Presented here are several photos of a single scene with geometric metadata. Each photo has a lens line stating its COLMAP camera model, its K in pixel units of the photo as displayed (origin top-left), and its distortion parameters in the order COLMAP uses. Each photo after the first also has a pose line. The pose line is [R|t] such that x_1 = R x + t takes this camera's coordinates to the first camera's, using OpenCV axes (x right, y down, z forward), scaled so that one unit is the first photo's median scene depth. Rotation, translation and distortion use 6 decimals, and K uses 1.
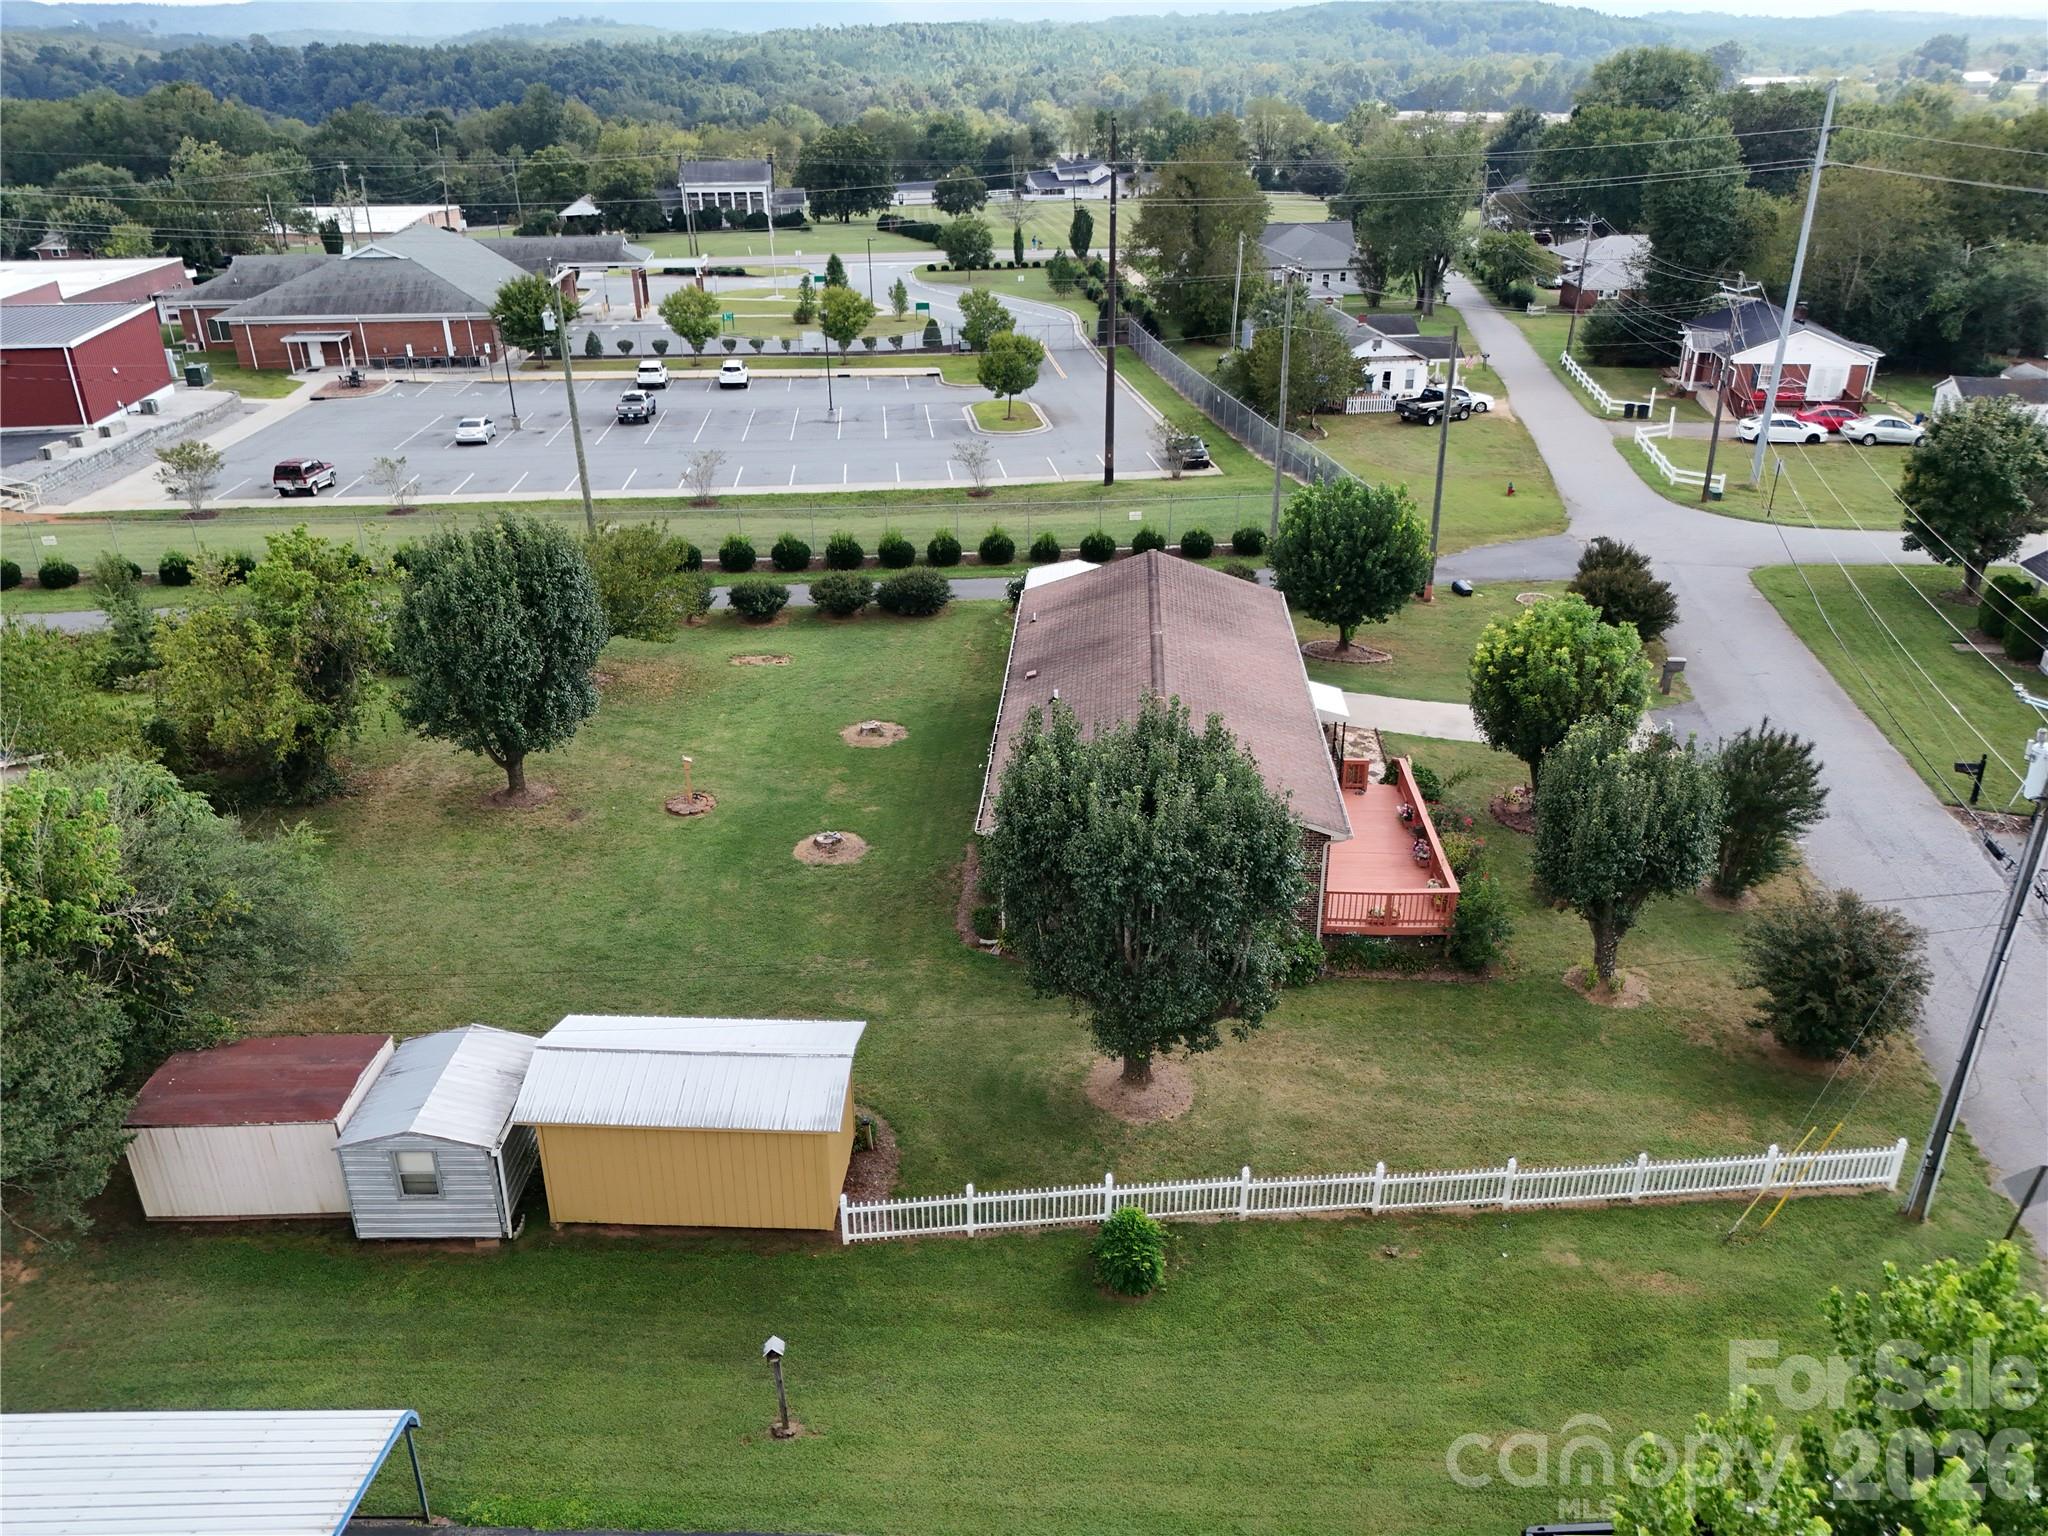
lens RADIAL K [[1513.3, 0, 1024.5], [0, 1513.3, 771.6], [0, 0, 1]] dist [0.058721, -0.047301]
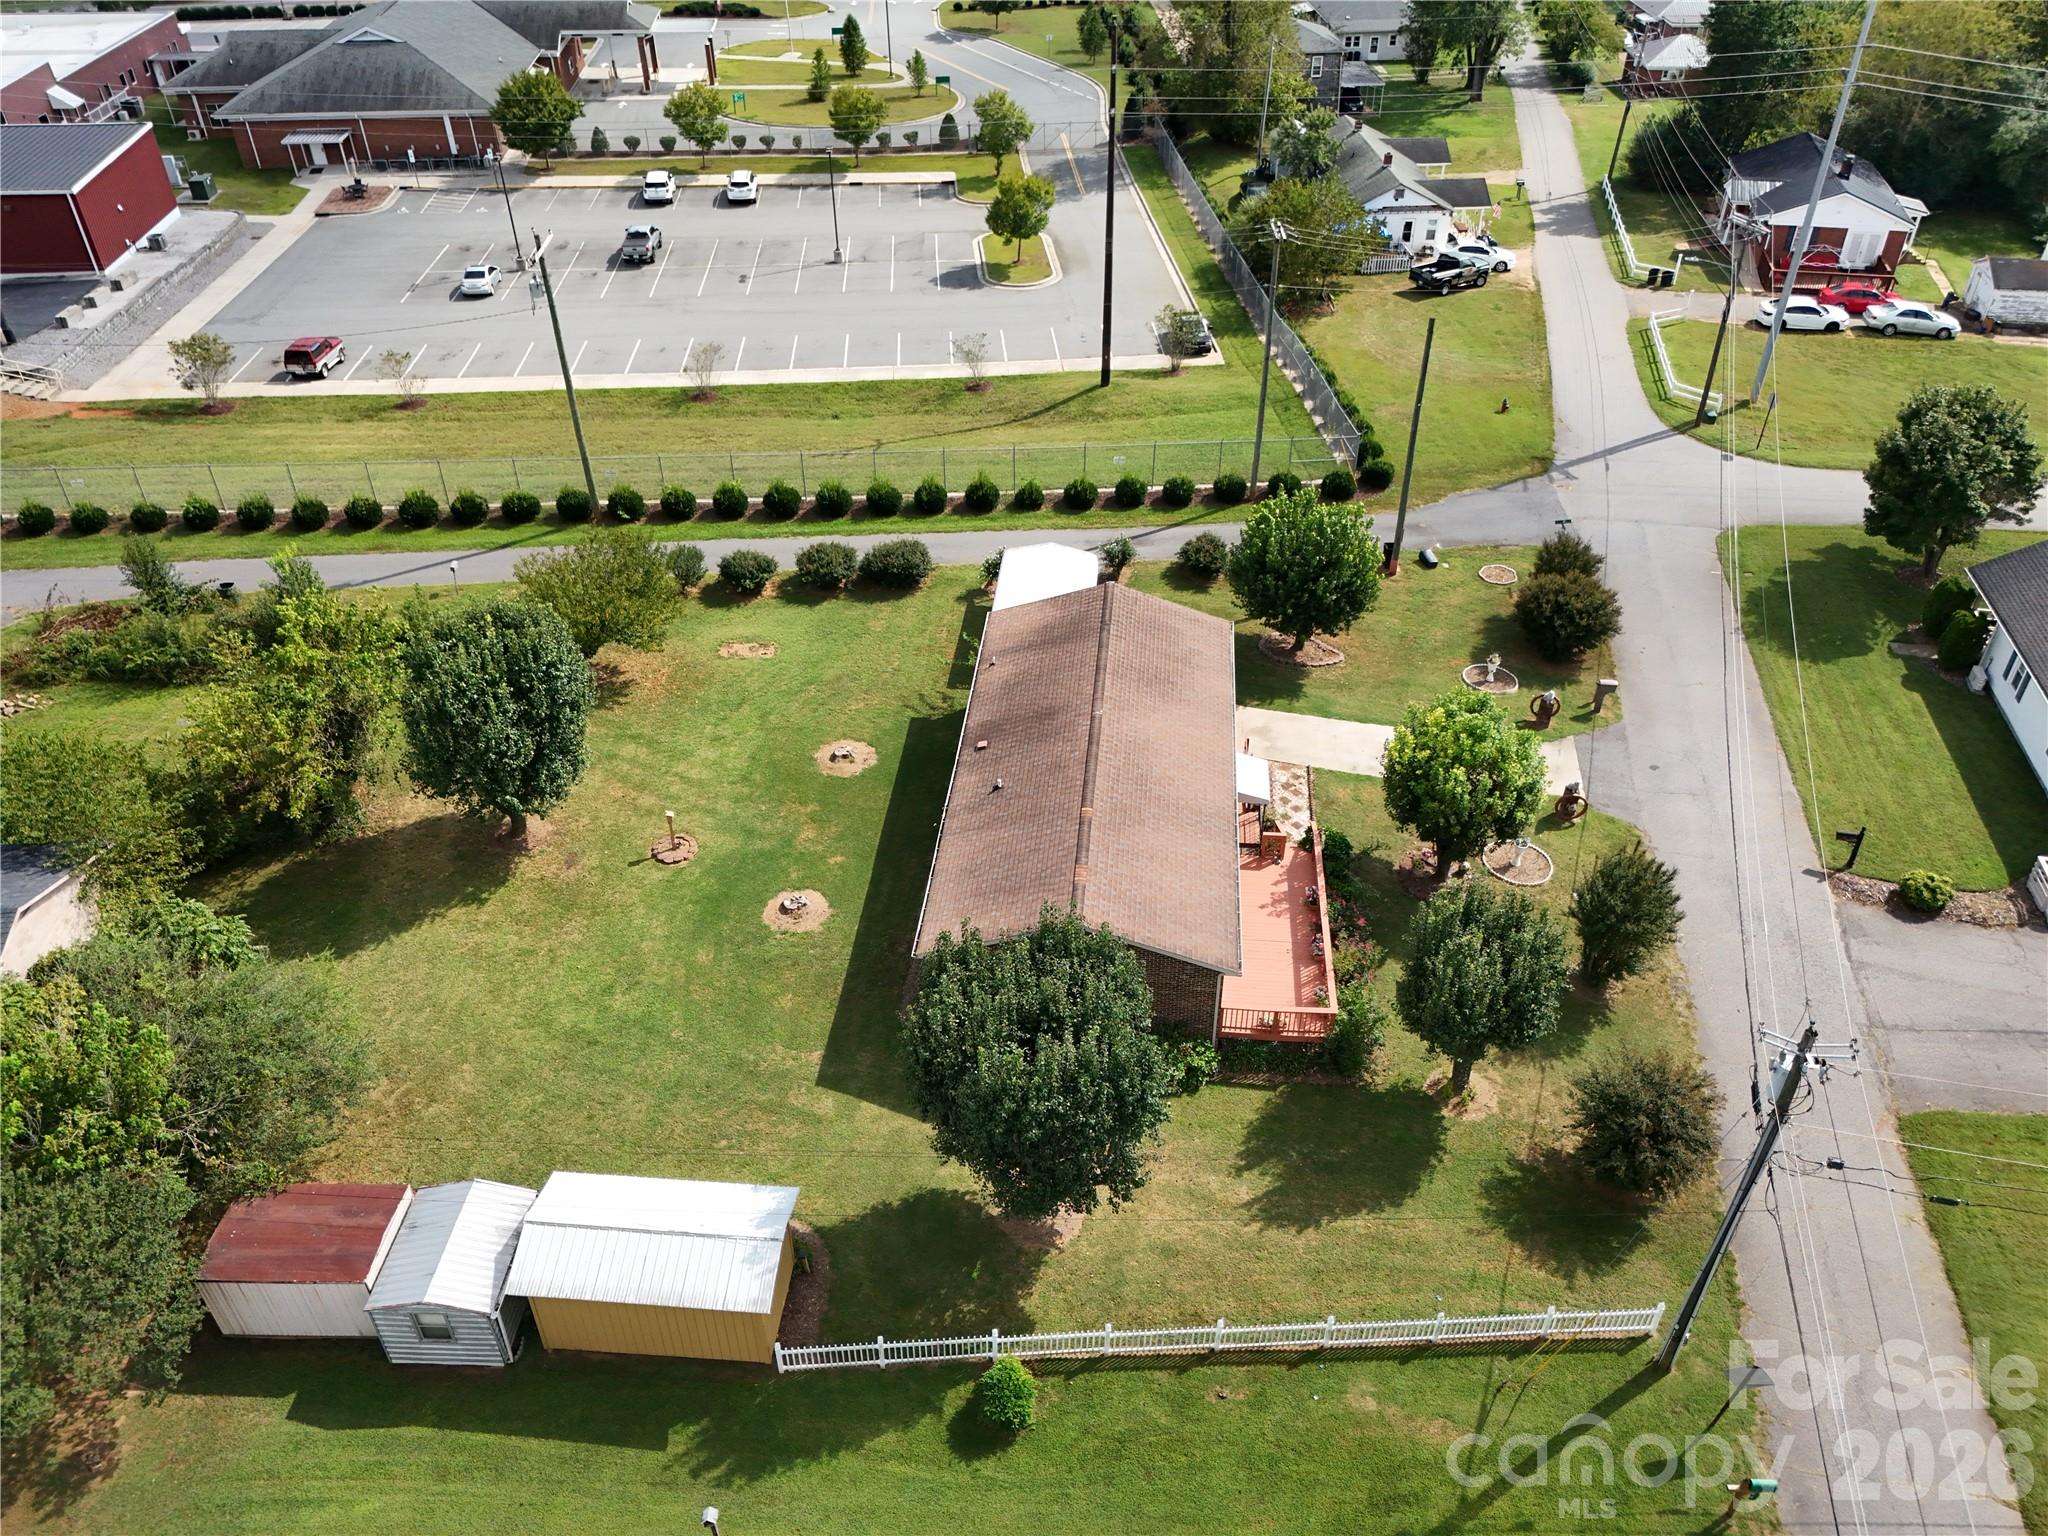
lens RADIAL K [[1513.3, 0, 1023.4], [0, 1513.3, 764.5], [0, 0, 1]] dist [0.058721, -0.047301]
pose [[0.999313, 0.024782, -0.027572, 0.052119], [-0.018485, 0.977768, 0.208874, -0.224124], [0.032135, -0.208221, 0.977554, -0.052999]]
